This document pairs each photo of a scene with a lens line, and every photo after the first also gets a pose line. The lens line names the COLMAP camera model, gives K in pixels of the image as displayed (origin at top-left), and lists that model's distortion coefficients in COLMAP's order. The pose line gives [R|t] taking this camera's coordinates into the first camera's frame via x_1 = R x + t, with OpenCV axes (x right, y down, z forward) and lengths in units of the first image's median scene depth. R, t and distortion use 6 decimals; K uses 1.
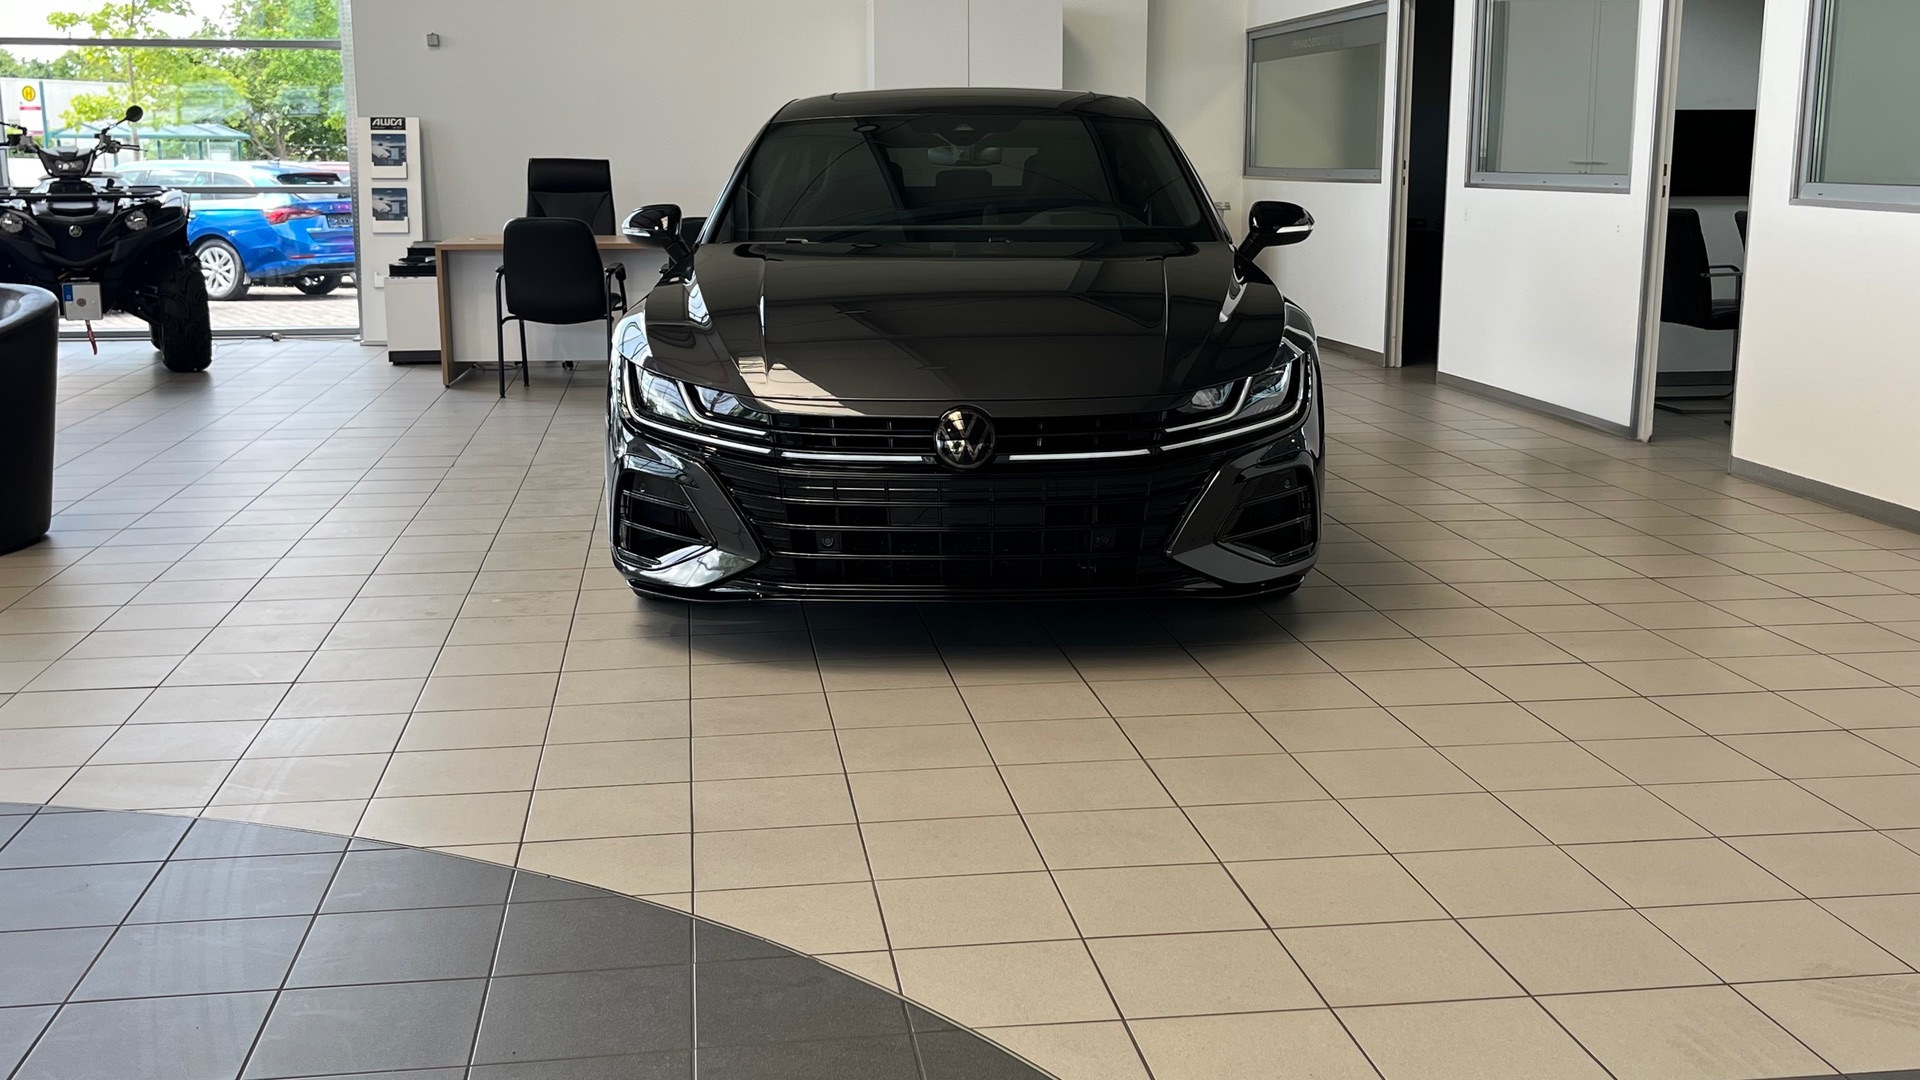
lens RADIAL K [[2027.4, 0, 966.2], [0, 2027.4, 533.2], [0, 0, 1]] dist [0.028659, 0.000000]
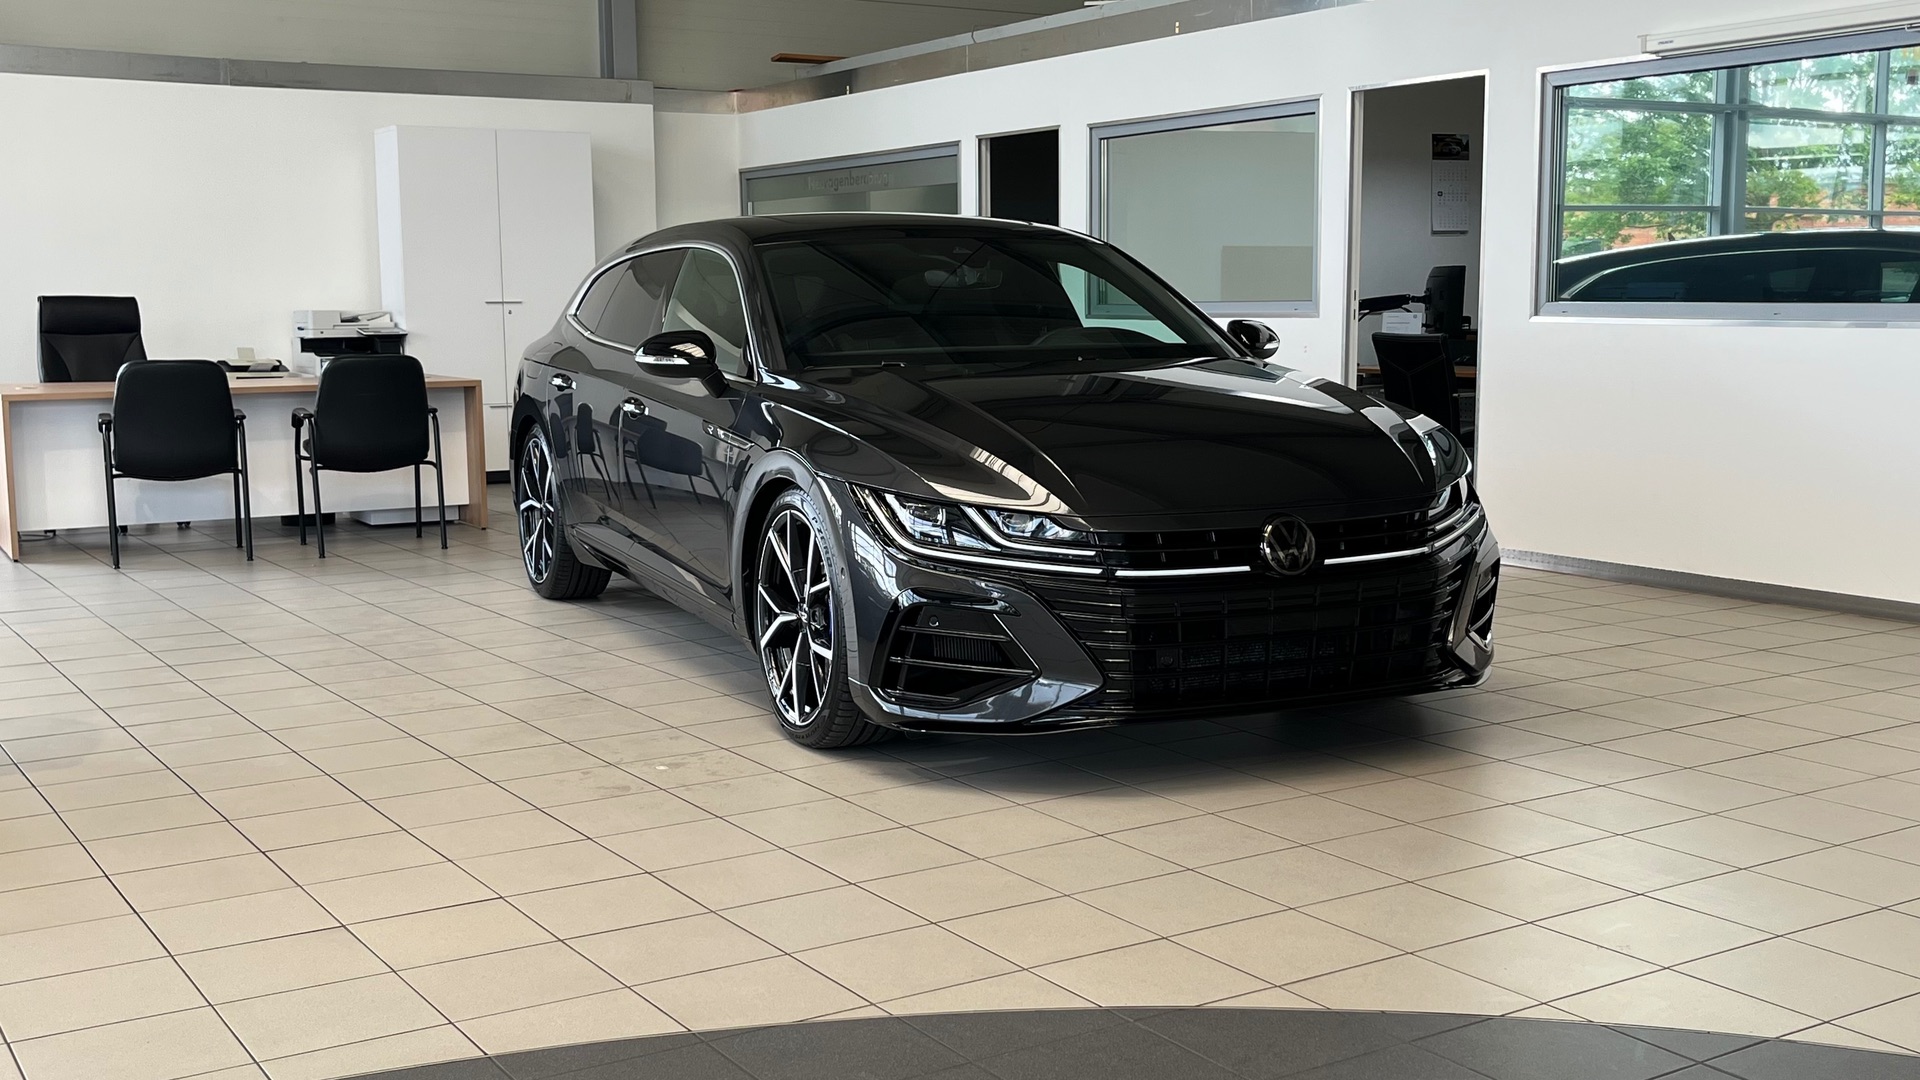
lens RADIAL K [[2027.4, 0, 964.8], [0, 2027.4, 545.2], [0, 0, 1]] dist [0.028659, 0.000000]
pose [[0.907462, -0.056289, 0.416346, -0.425842], [0.083780, 0.995326, -0.048040, -0.009178], [-0.411695, 0.078476, 0.907936, 0.116101]]
